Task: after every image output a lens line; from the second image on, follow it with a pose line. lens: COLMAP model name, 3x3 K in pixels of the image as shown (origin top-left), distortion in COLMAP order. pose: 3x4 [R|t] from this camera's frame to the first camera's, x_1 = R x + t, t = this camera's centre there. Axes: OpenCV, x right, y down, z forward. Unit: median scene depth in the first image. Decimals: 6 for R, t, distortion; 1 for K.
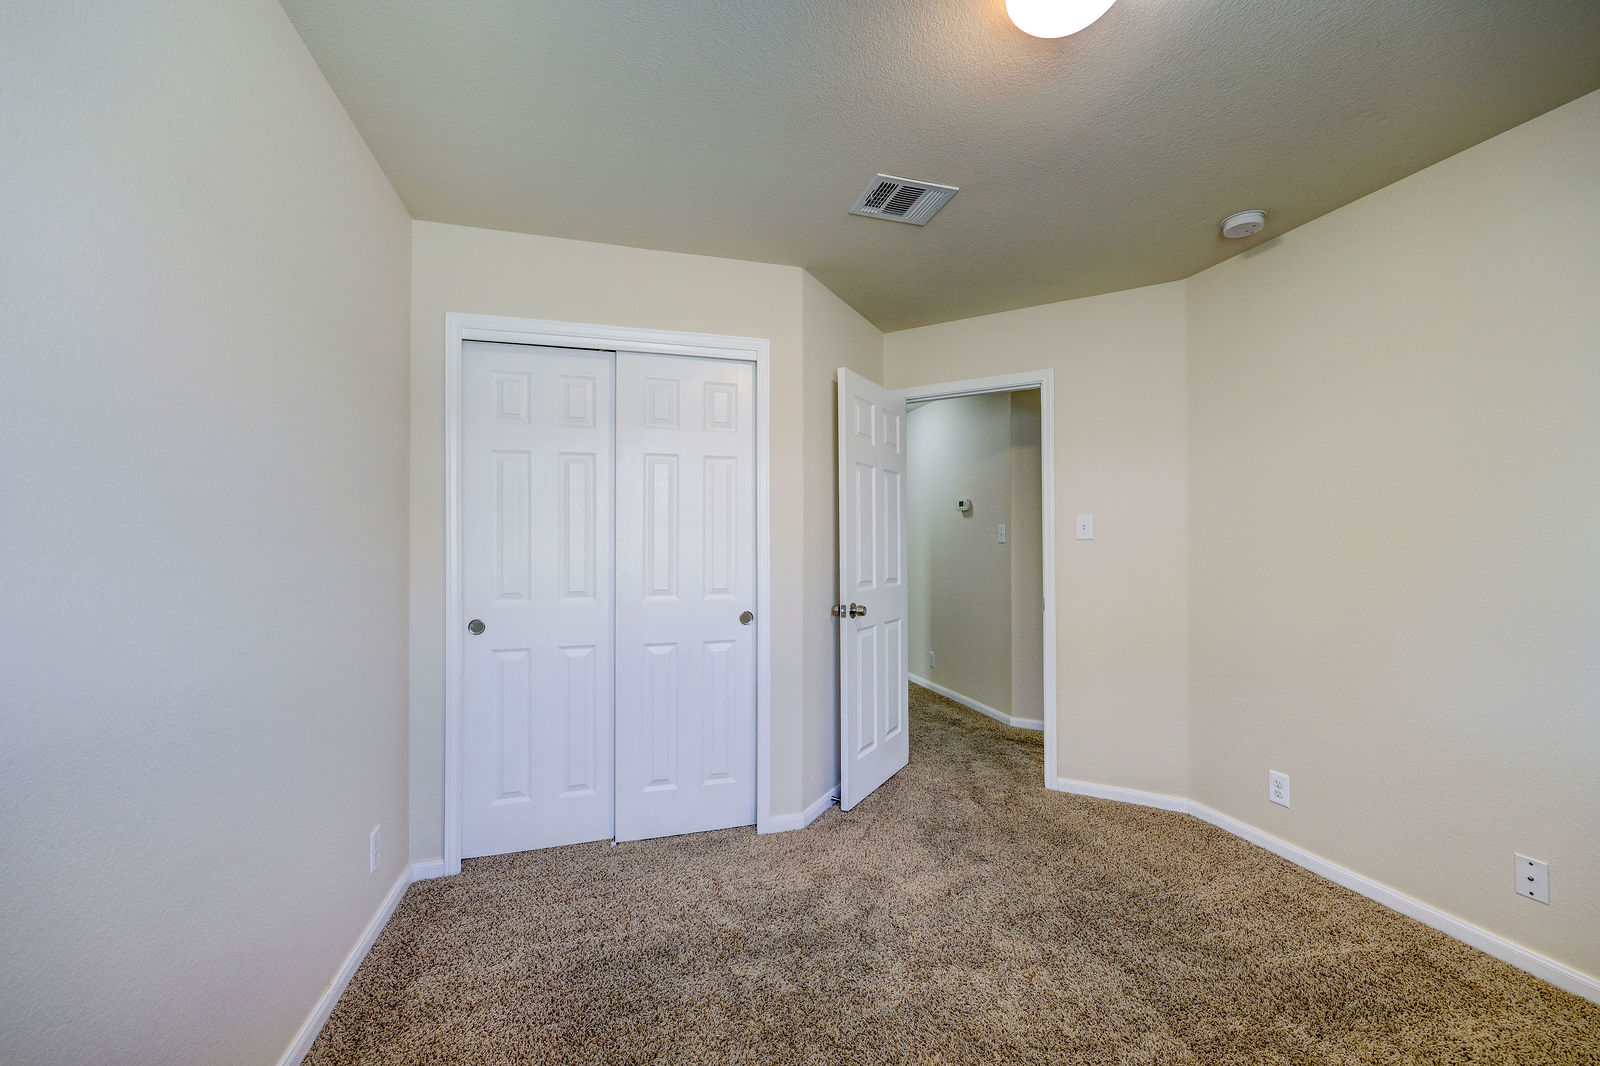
lens RADIAL K [[643.4, 0, 806.8], [0, 643.4, 538.1], [0, 0, 1]] dist [-0.002021, -0.000017]
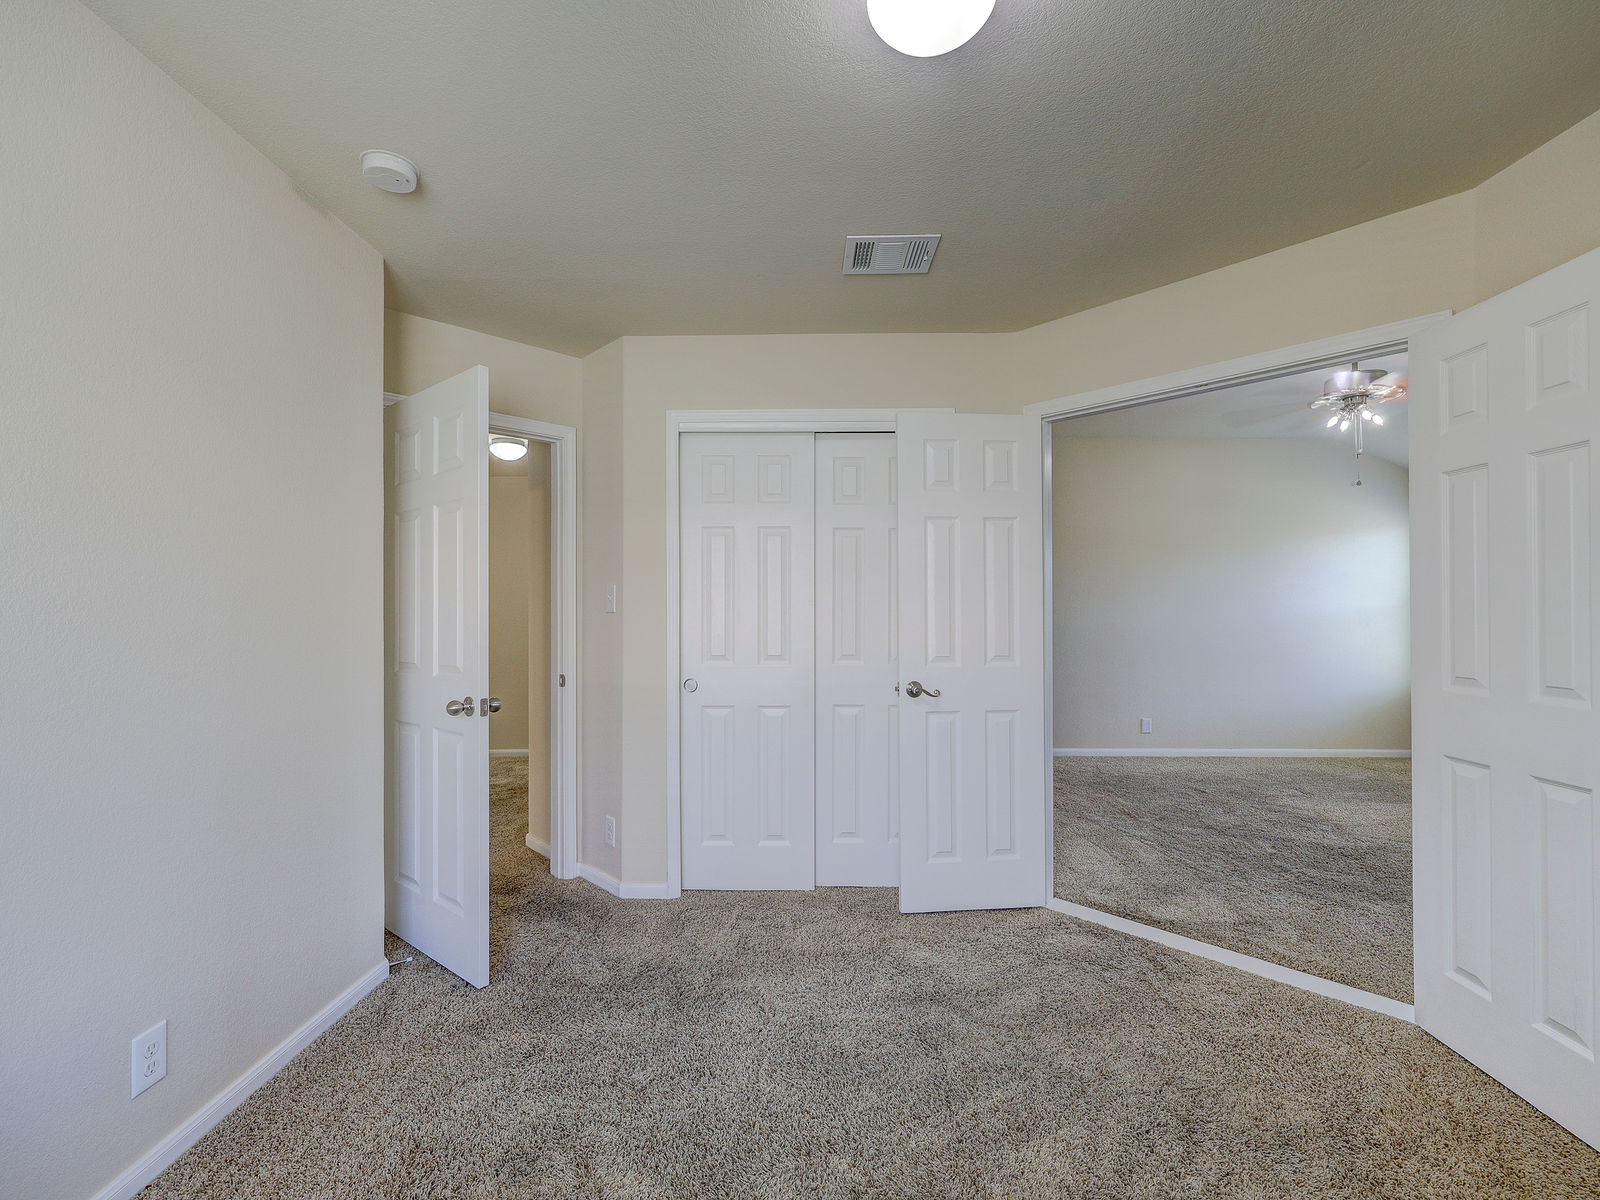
lens RADIAL K [[629.0, 0, 799.1], [0, 629.0, 601.1], [0, 0, 1]] dist [-0.015706, 0.000022]
pose [[0.948920, -0.005937, -0.315461, 0.152210], [0.004362, 0.999974, -0.005699, -0.002403], [0.315487, 0.004032, 0.948921, 0.037491]]
